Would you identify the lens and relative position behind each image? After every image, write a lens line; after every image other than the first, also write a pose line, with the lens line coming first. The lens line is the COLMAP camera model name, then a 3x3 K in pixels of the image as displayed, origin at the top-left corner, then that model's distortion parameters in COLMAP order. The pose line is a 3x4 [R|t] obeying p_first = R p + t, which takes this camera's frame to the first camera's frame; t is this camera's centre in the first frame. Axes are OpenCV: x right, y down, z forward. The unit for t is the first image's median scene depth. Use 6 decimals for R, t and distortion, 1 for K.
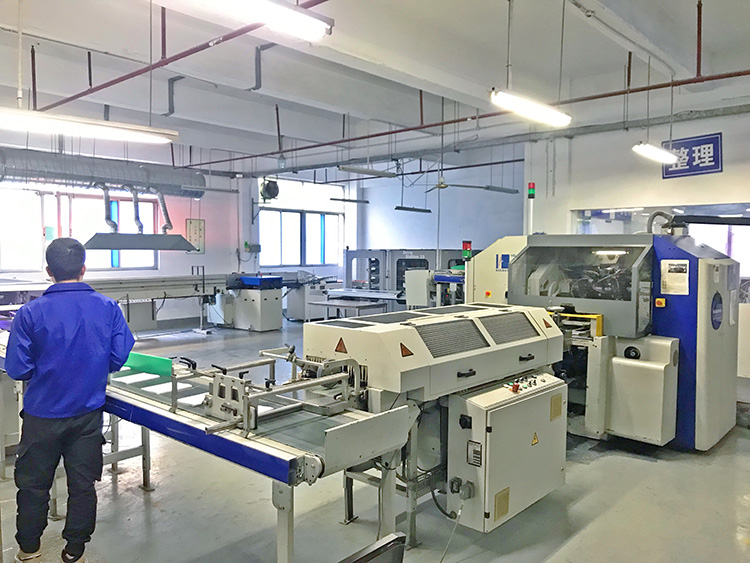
lens RADIAL K [[616.3, 0, 379.3], [0, 616.3, 281.3], [0, 0, 1]] dist [0.010032, 0.012434]
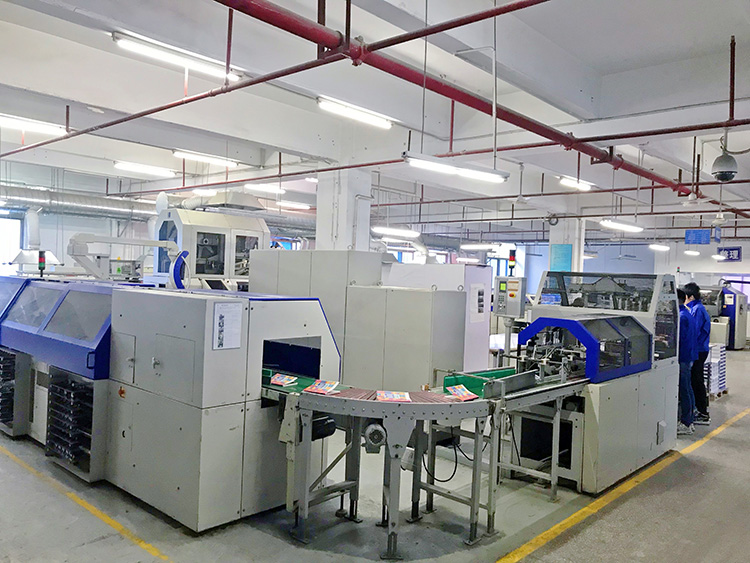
lens RADIAL K [[616.3, 0, 370.3], [0, 616.3, 280.6], [0, 0, 1]] dist [0.010032, 0.012434]
pose [[0.999332, 0.032728, -0.016257, -1.429340], [-0.033263, 0.998874, -0.033835, 0.070666], [0.015132, 0.034353, 0.999295, -2.419163]]
